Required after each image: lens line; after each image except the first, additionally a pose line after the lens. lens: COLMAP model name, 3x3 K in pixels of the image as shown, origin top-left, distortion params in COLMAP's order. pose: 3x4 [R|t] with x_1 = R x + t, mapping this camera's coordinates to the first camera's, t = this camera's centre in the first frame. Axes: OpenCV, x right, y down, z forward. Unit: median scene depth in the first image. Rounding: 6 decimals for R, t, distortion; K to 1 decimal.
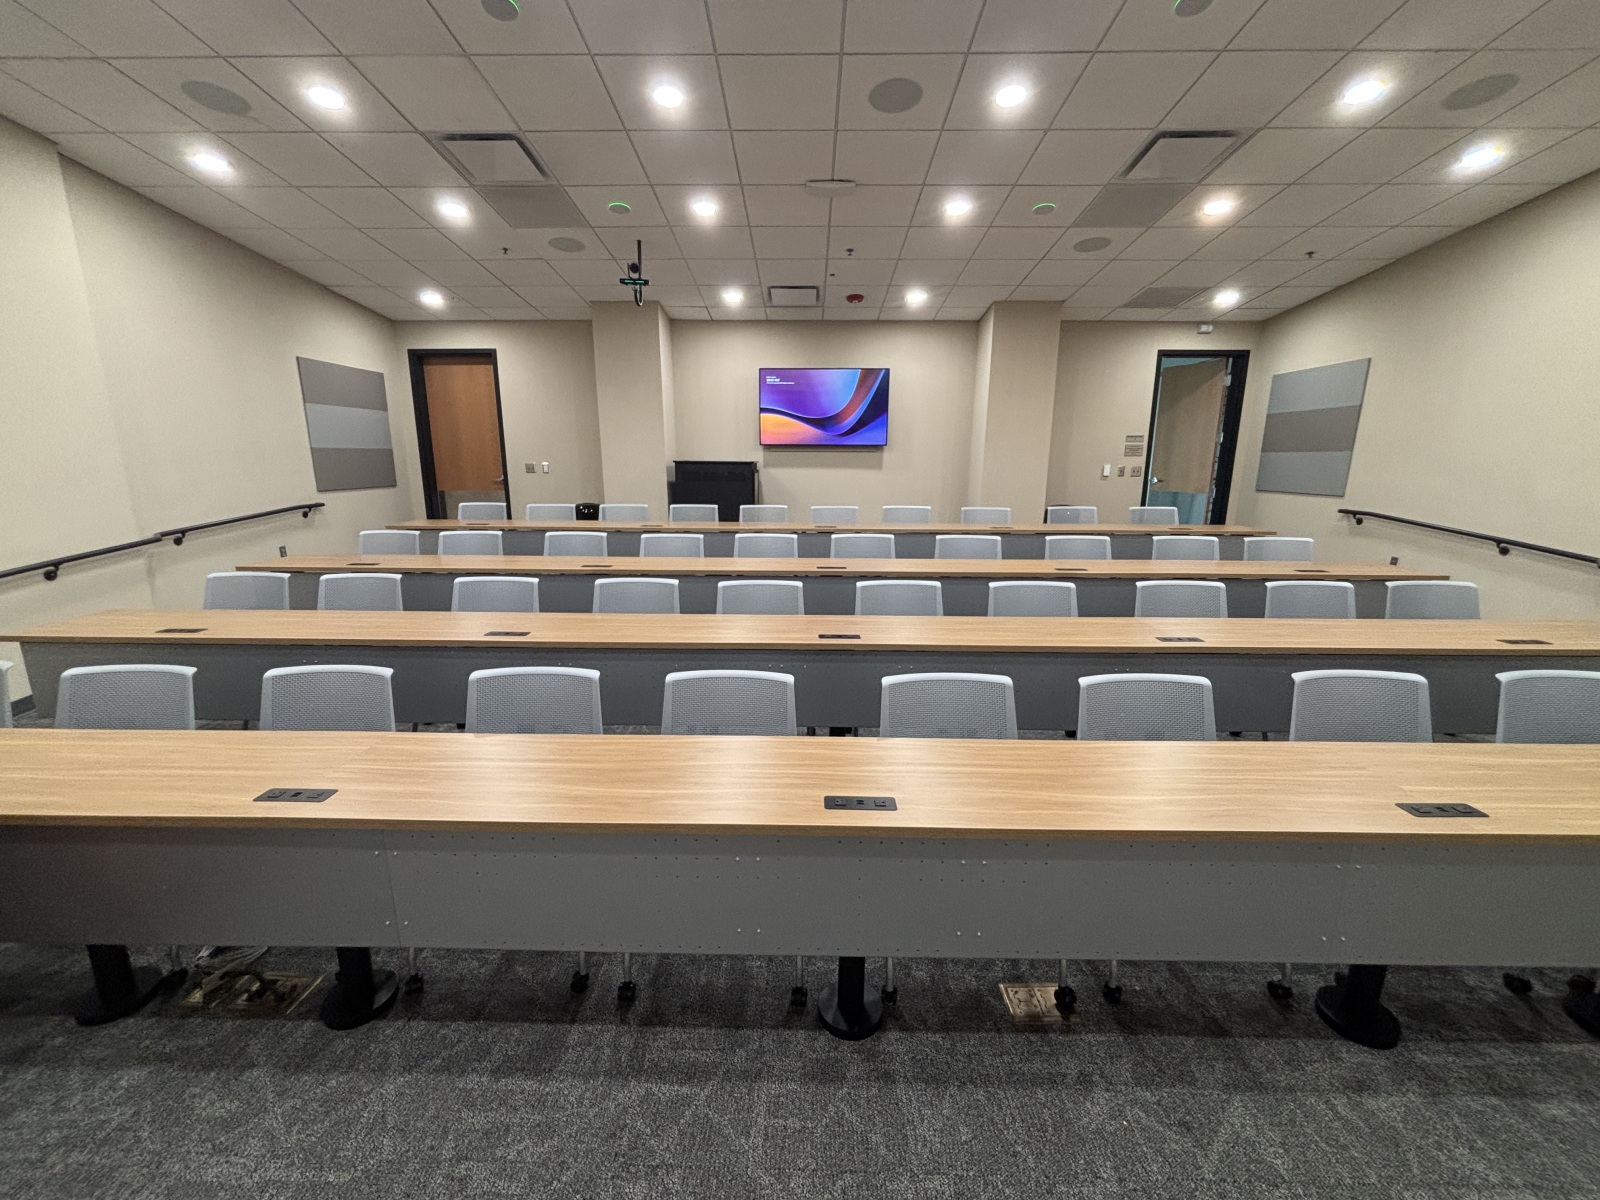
lens RADIAL K [[646.6, 0, 794.7], [0, 646.6, 604.2], [0, 0, 1]] dist [0.003956, -0.001381]
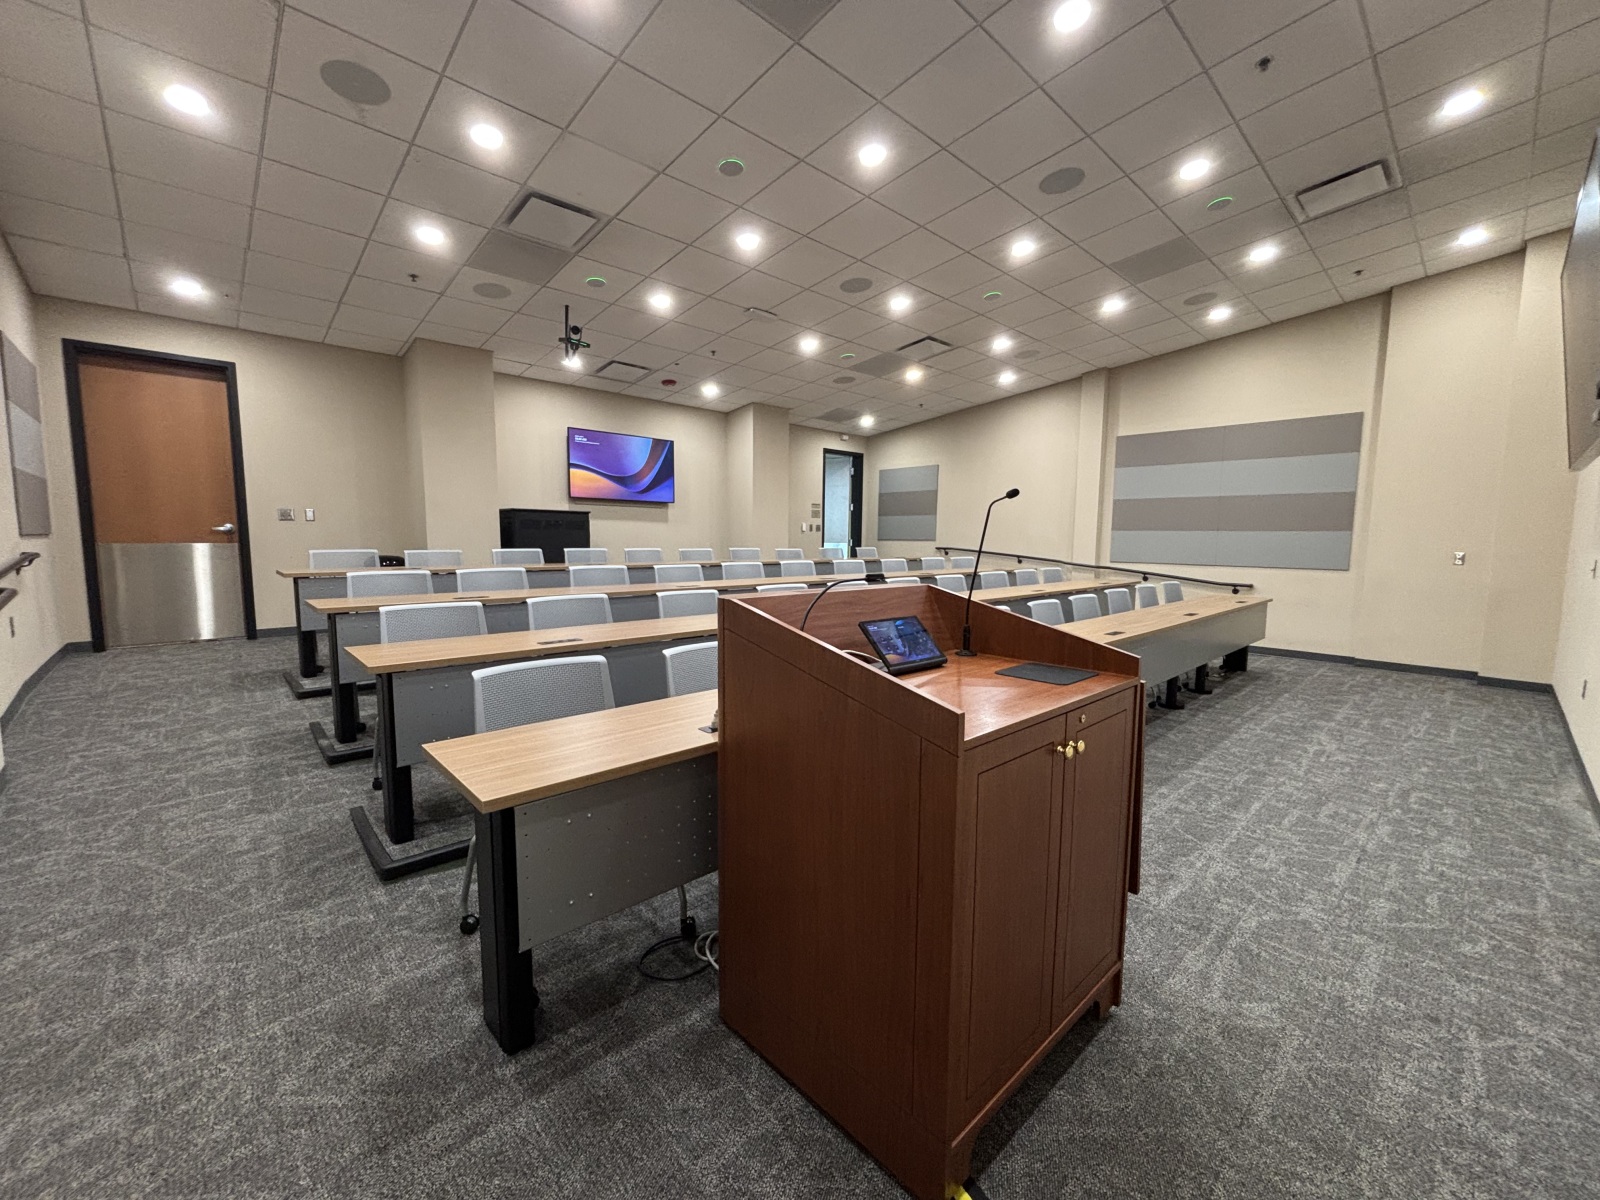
lens RADIAL K [[646.6, 0, 793.3], [0, 646.6, 602.1], [0, 0, 1]] dist [0.003956, -0.001381]
pose [[0.724864, -0.065058, 0.685813, -0.541839], [0.146787, 0.987255, -0.061492, 0.042031], [-0.673072, 0.145242, 0.725175, 0.014046]]
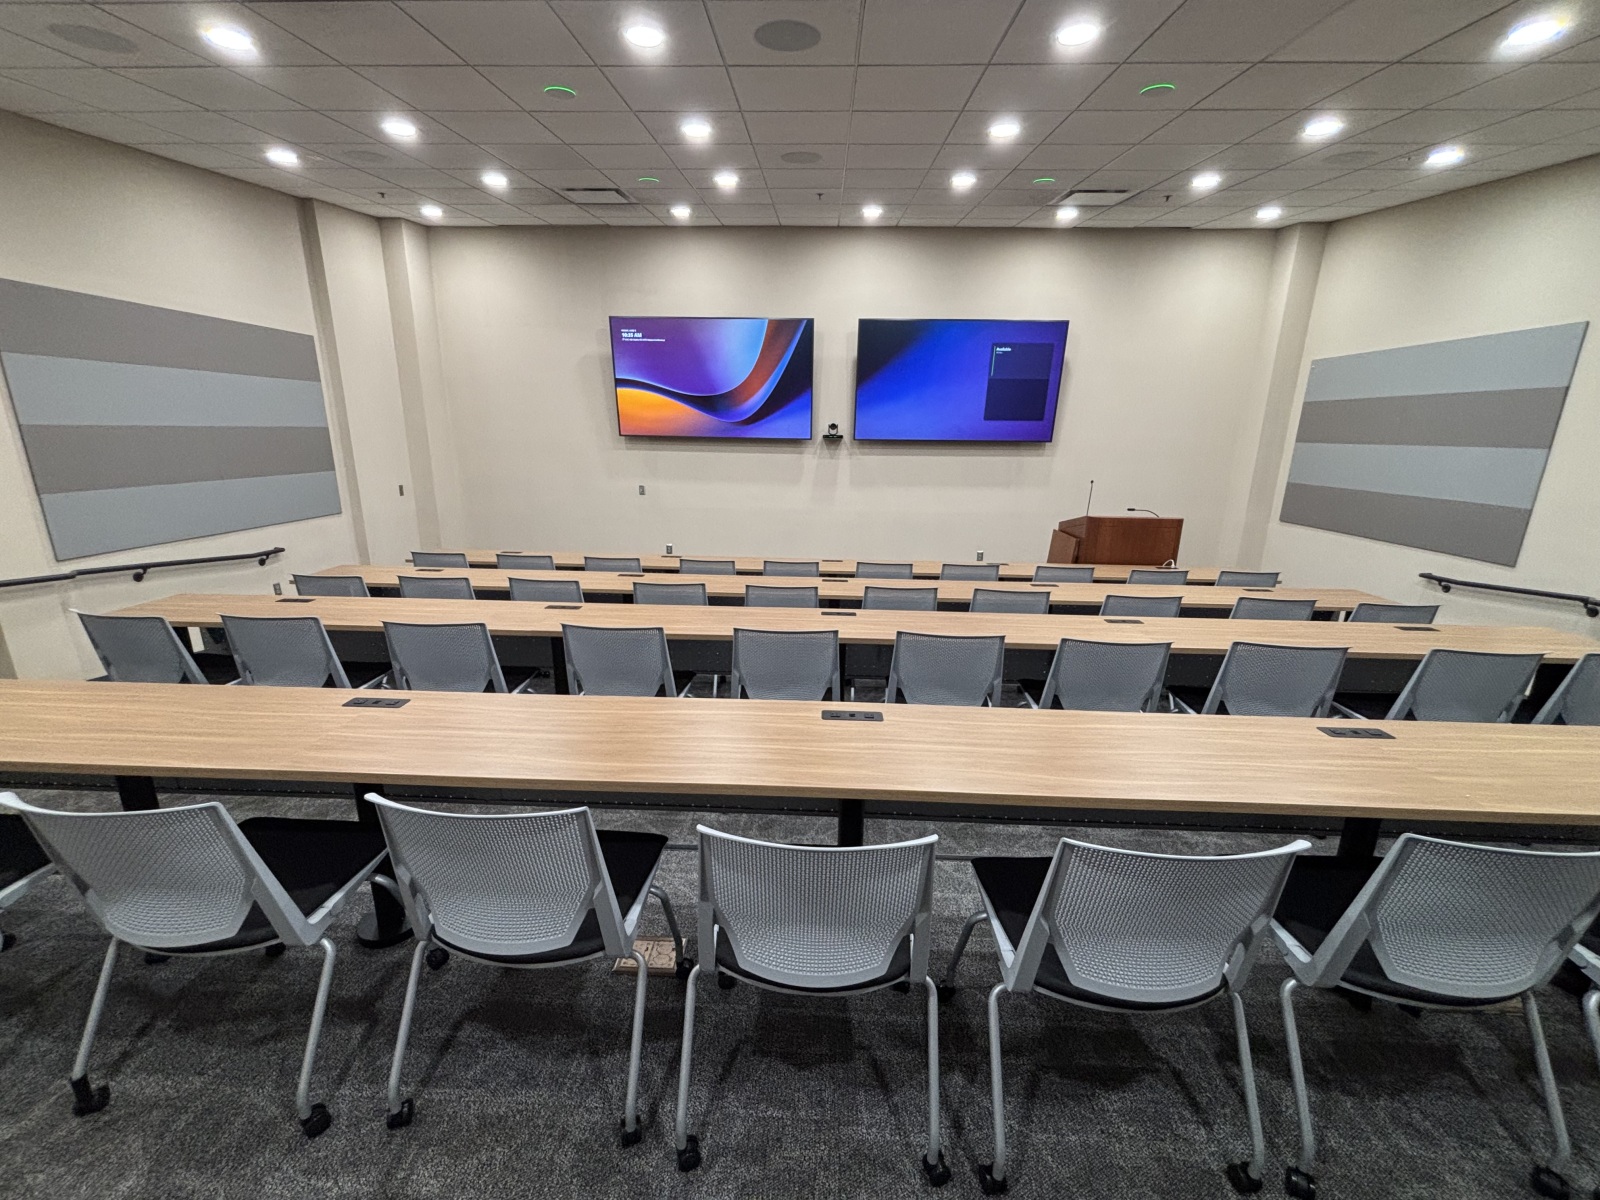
lens RADIAL K [[646.6, 0, 803.4], [0, 646.6, 598.6], [0, 0, 1]] dist [0.003956, -0.001381]
pose [[-0.999598, -0.022477, 0.017284, 0.058743], [-0.012089, 0.889241, 0.457278, -0.249384], [-0.025648, 0.456886, -0.889156, 0.964191]]
